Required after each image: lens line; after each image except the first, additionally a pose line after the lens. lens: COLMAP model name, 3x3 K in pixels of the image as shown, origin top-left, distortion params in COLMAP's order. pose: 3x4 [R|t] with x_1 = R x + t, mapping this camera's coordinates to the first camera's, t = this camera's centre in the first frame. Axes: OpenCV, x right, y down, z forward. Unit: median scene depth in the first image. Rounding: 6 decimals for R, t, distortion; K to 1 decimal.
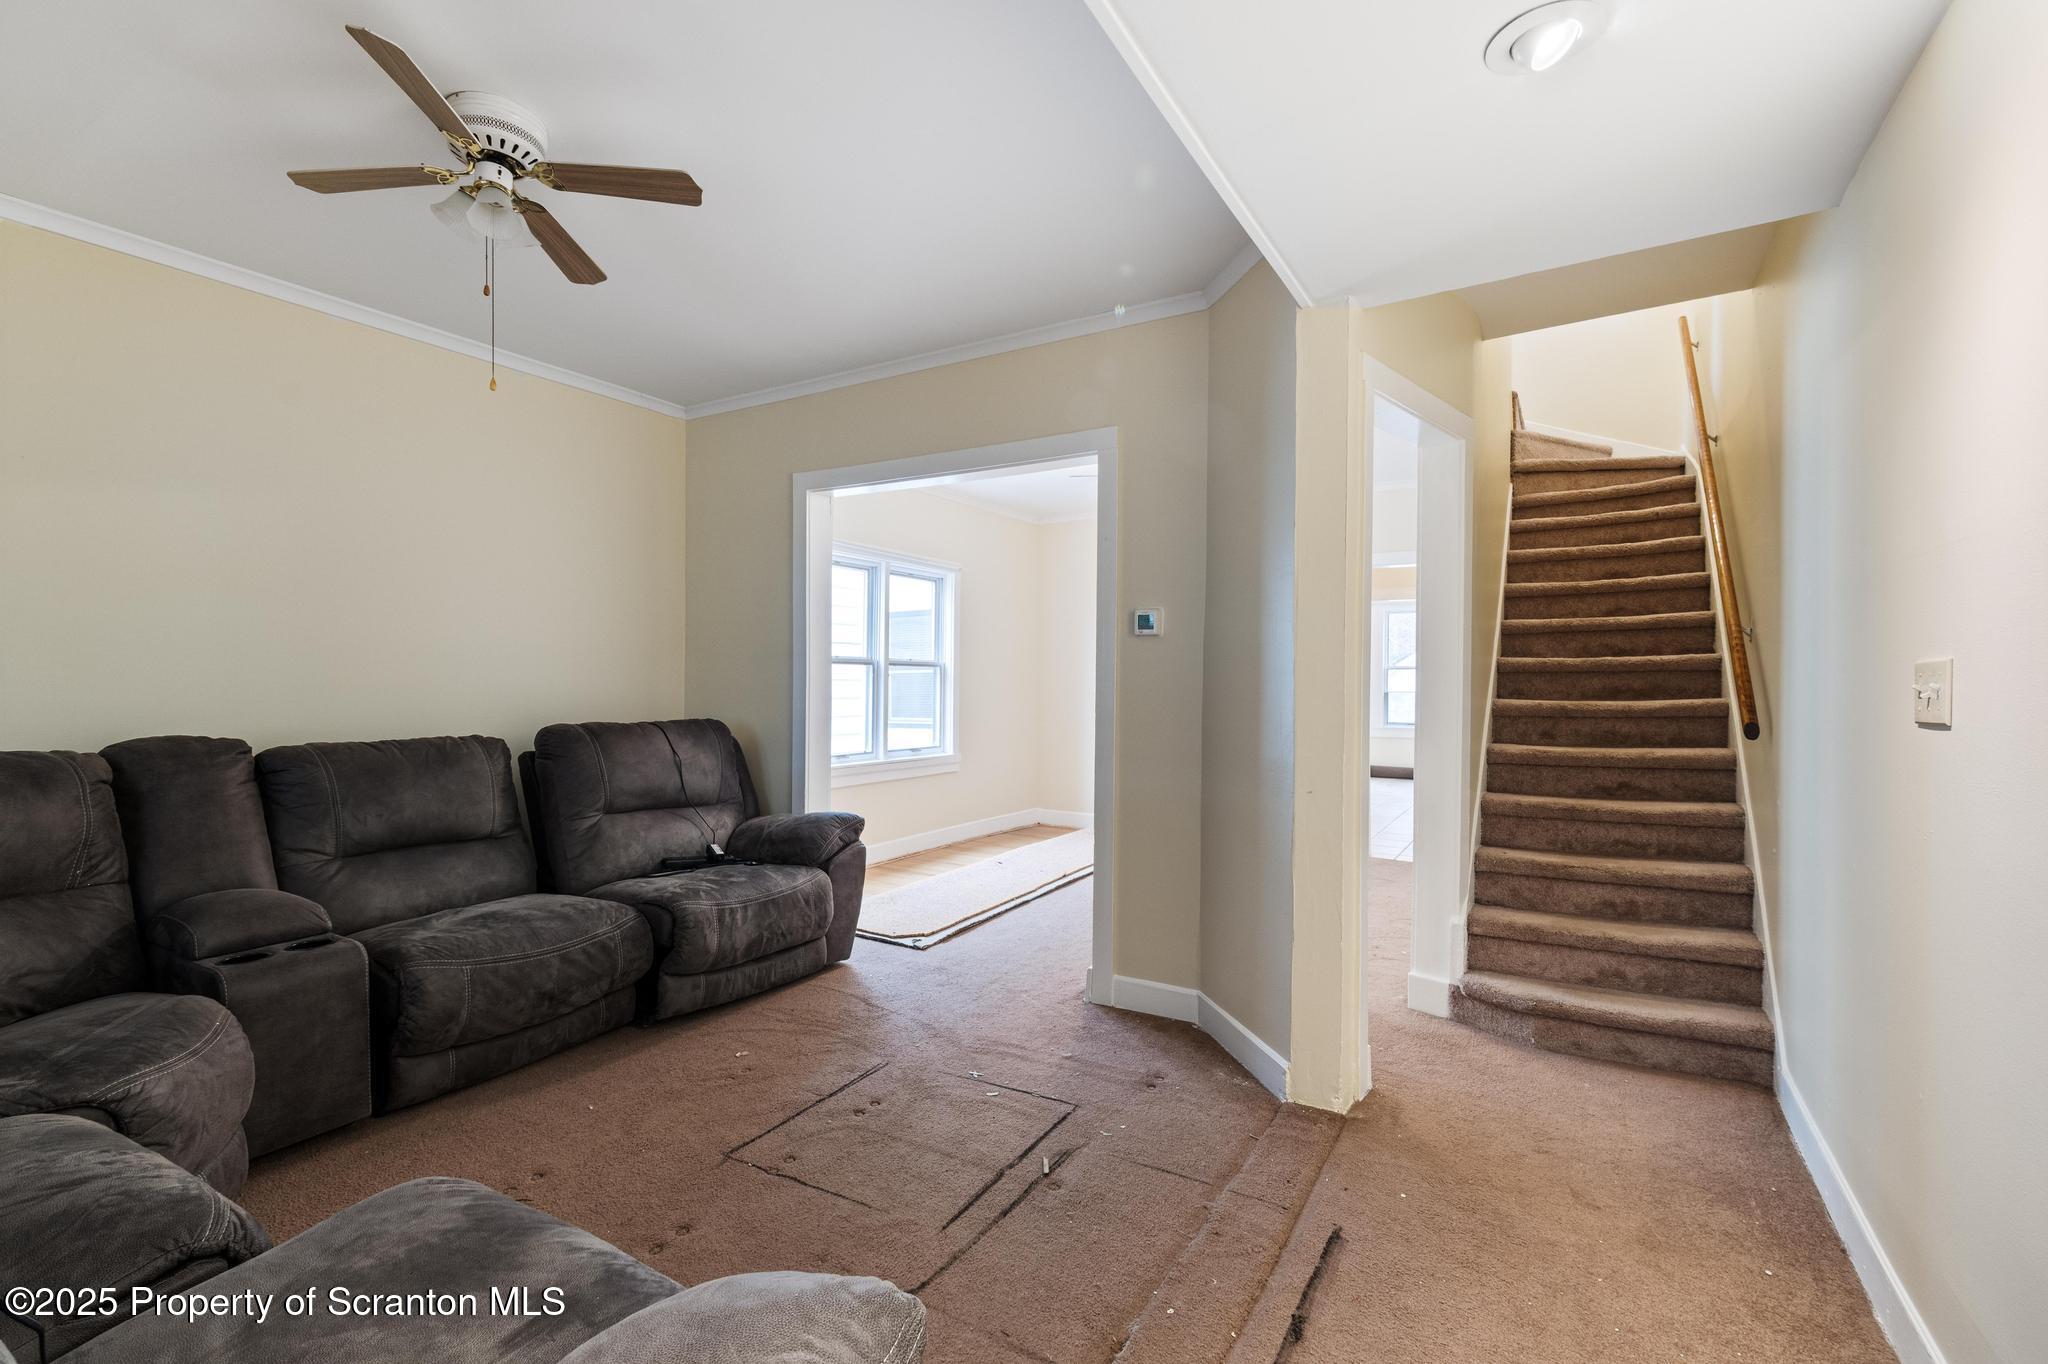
lens RADIAL K [[916.8, 0, 1032.8], [0, 916.8, 688.8], [0, 0, 1]] dist [0.005982, -0.000656]
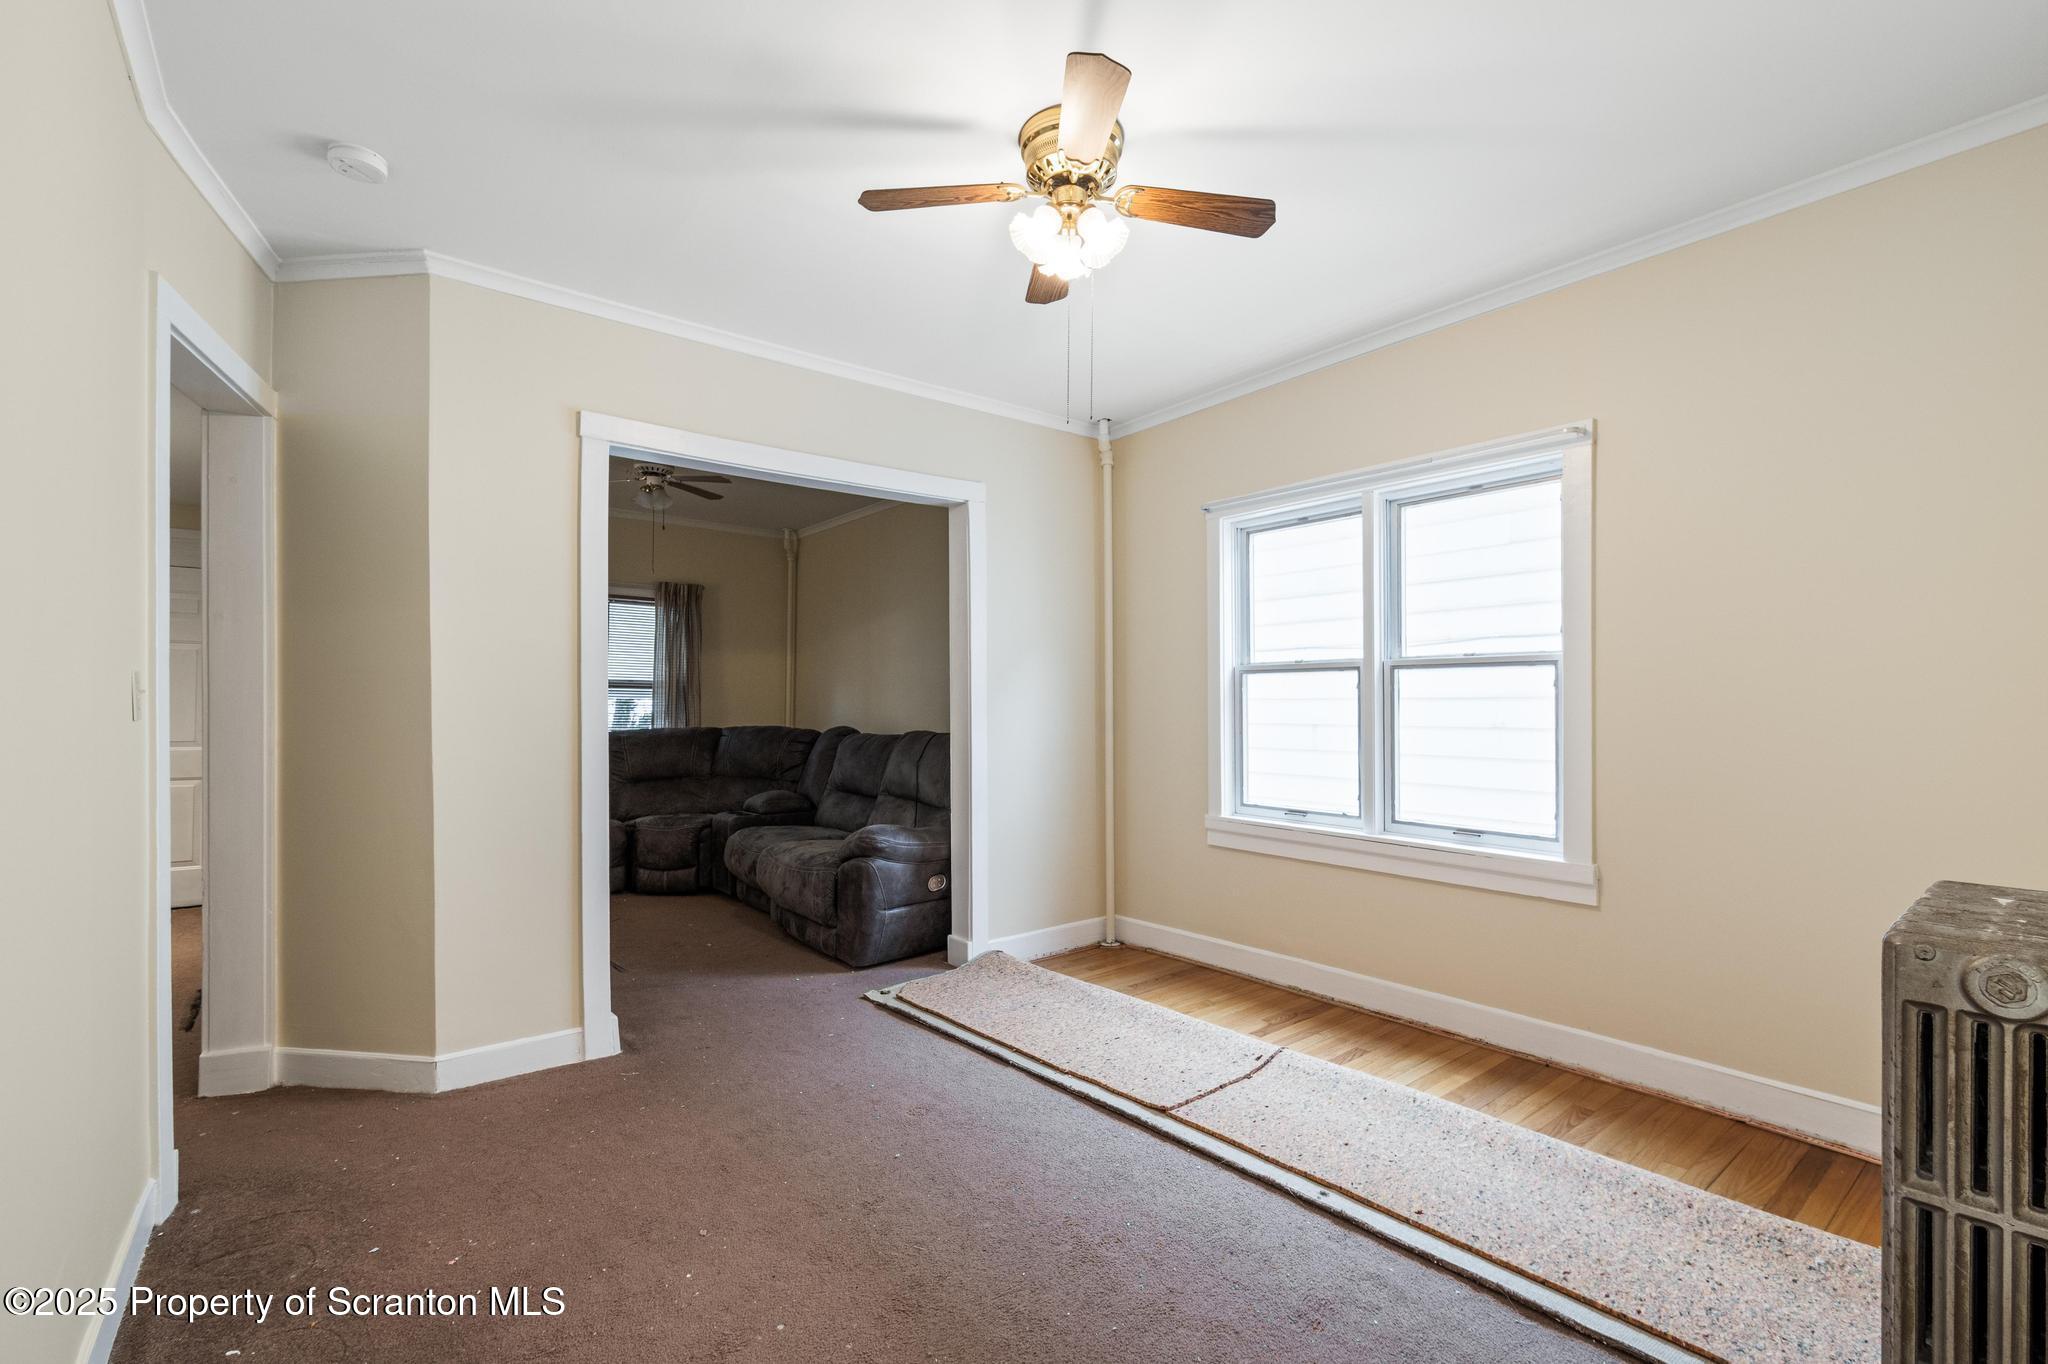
lens RADIAL K [[916.8, 0, 1043.5], [0, 916.8, 694.3], [0, 0, 1]] dist [0.005982, -0.000656]
pose [[-0.354879, -0.015880, -0.934777, 0.446241], [-0.011177, 0.999856, -0.012742, -0.000823], [0.934845, 0.005926, -0.355006, 1.002389]]
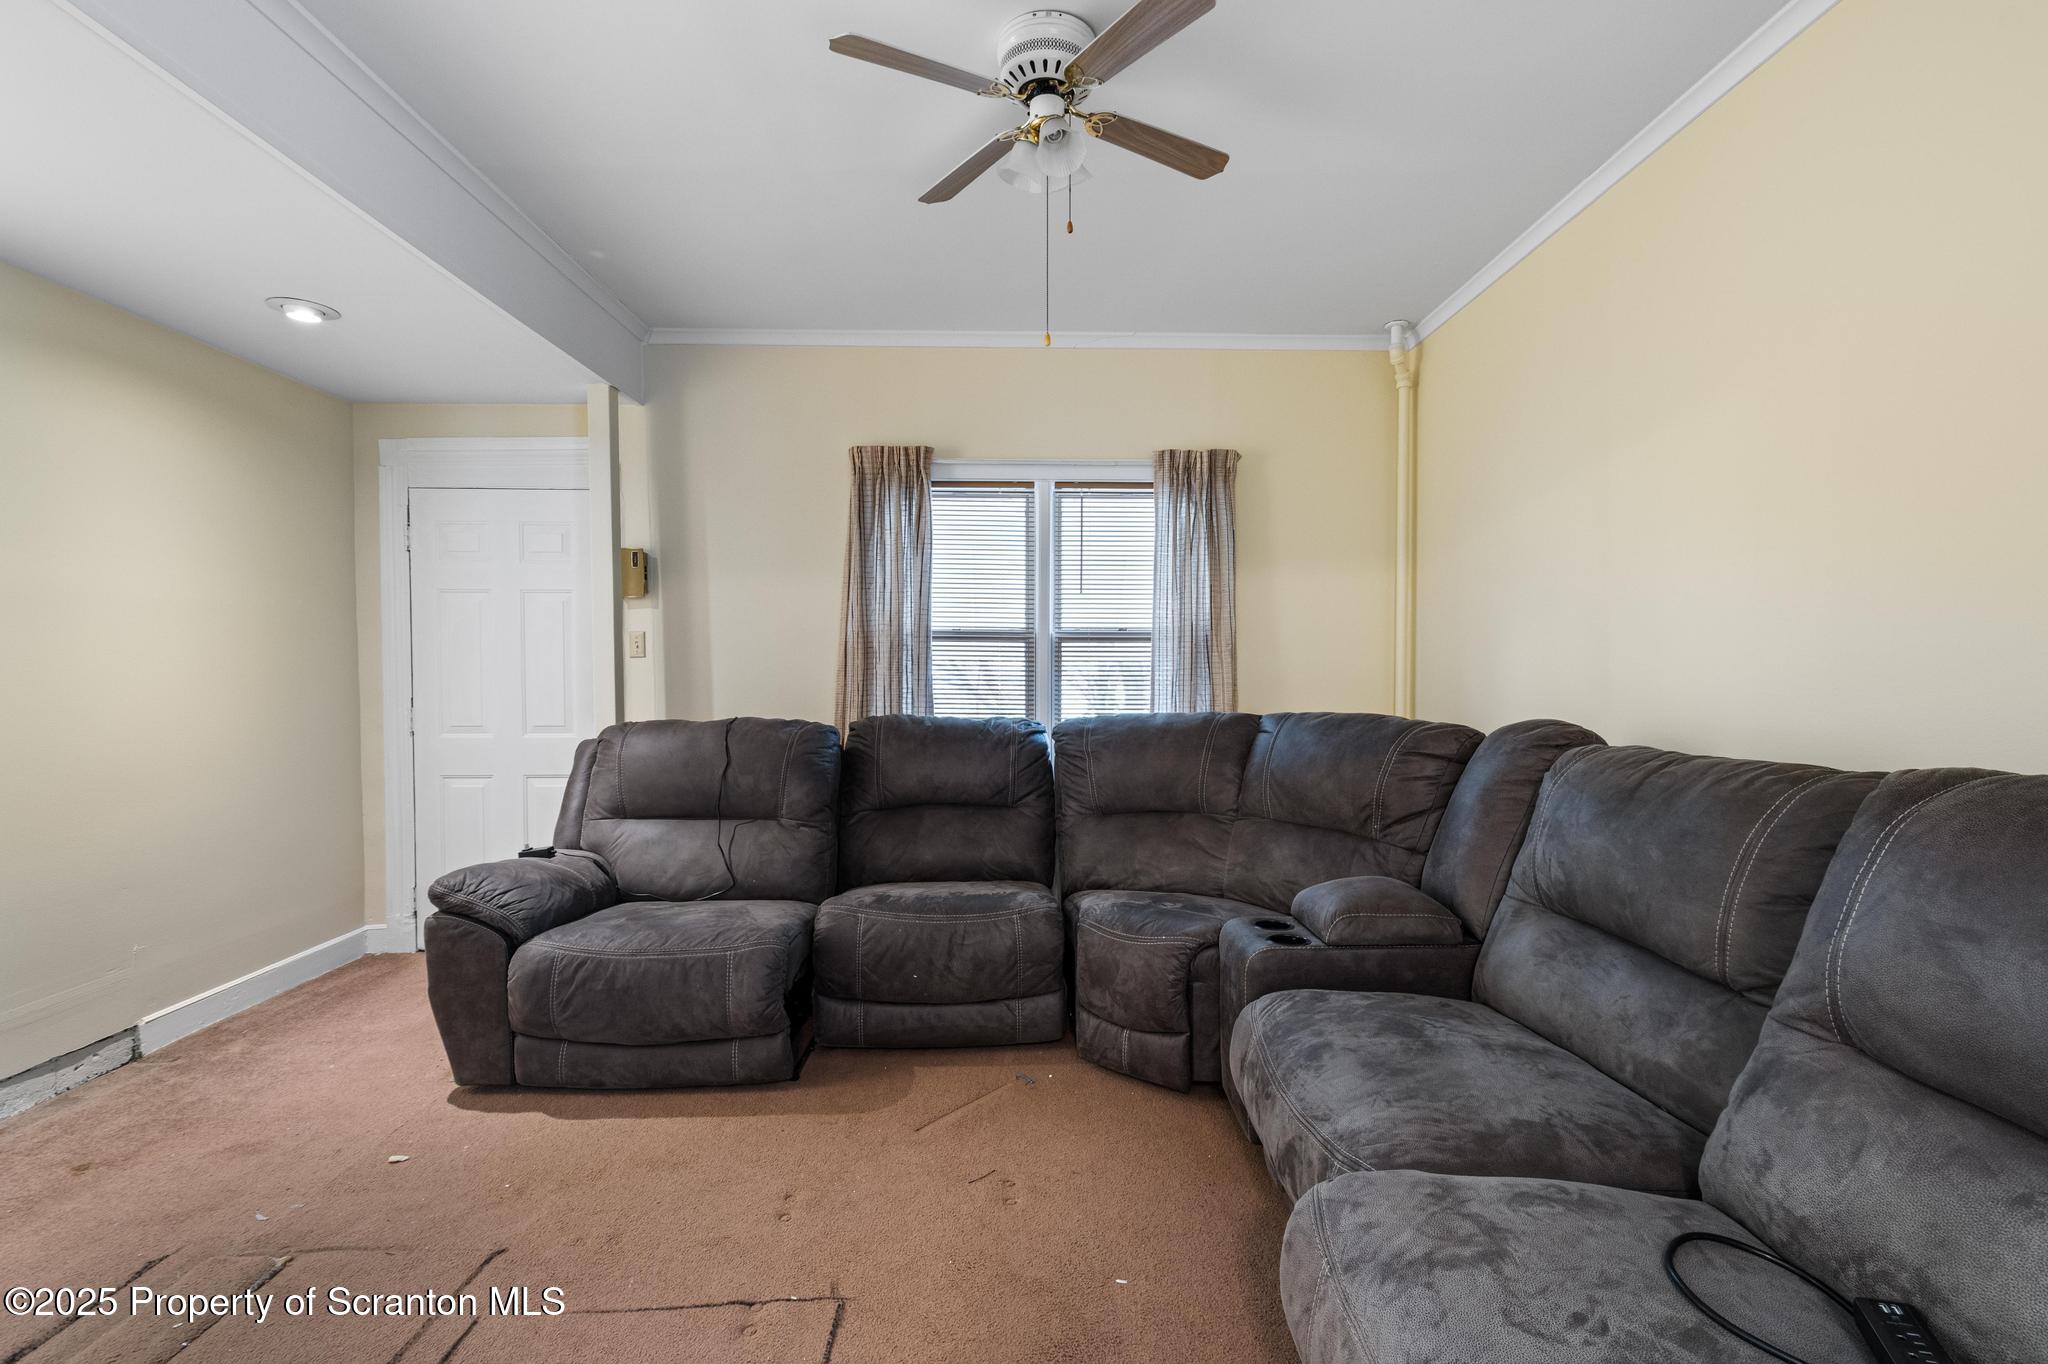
lens RADIAL K [[916.8, 0, 1029.0], [0, 916.8, 686.0], [0, 0, 1]] dist [0.005982, -0.000656]
pose [[-0.853772, 0.010303, -0.520545, -0.005406], [0.001216, 0.999841, 0.017796, 0.001988], [0.520645, 0.014561, -0.853649, 0.673210]]
